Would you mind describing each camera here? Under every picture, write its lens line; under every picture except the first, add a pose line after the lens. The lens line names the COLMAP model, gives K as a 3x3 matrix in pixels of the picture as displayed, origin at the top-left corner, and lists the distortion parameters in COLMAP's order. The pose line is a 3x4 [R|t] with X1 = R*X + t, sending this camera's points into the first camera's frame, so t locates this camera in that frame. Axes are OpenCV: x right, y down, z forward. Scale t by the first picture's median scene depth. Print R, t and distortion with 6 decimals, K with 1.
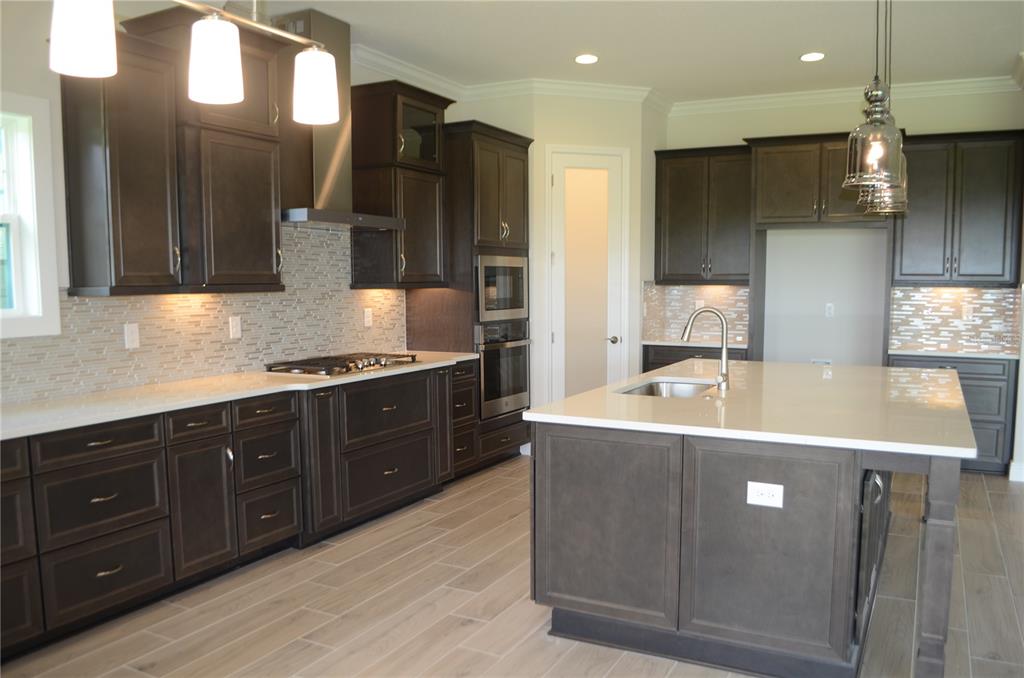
lens RADIAL K [[808.2, 0, 512.1], [0, 808.2, 361.9], [0, 0, 1]] dist [-0.064941, -0.000239]
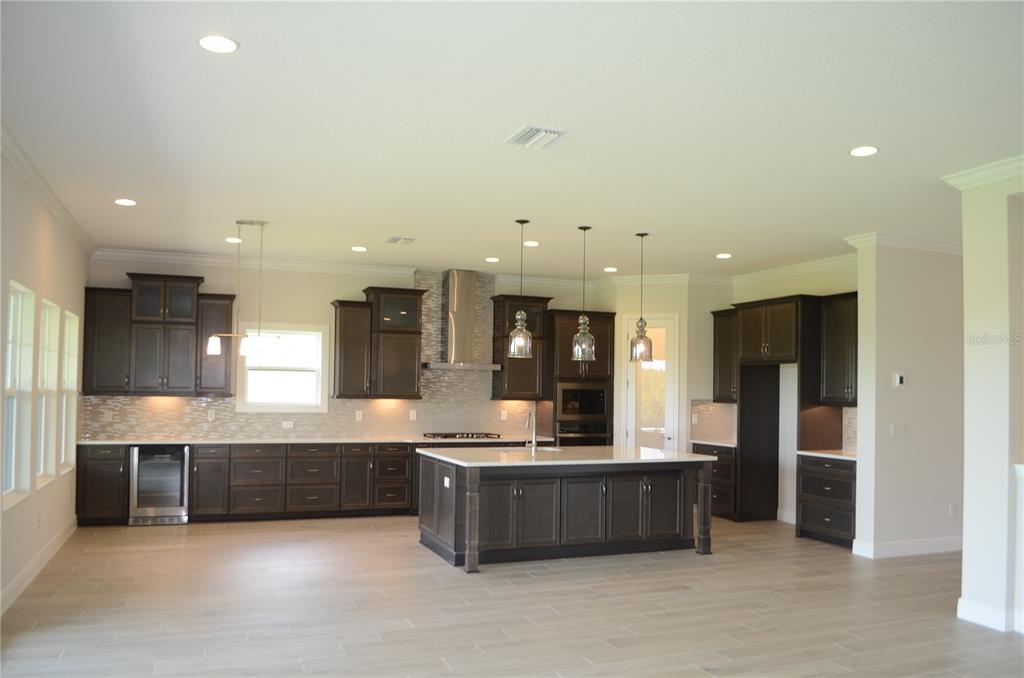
lens RADIAL K [[808.2, 0, 512.1], [0, 808.2, 361.9], [0, 0, 1]] dist [-0.064941, -0.000239]
pose [[0.755368, -0.009497, -0.655232, 1.096650], [-0.083339, 0.990384, -0.110430, 0.027999], [0.649980, 0.138022, 0.747313, -0.415198]]
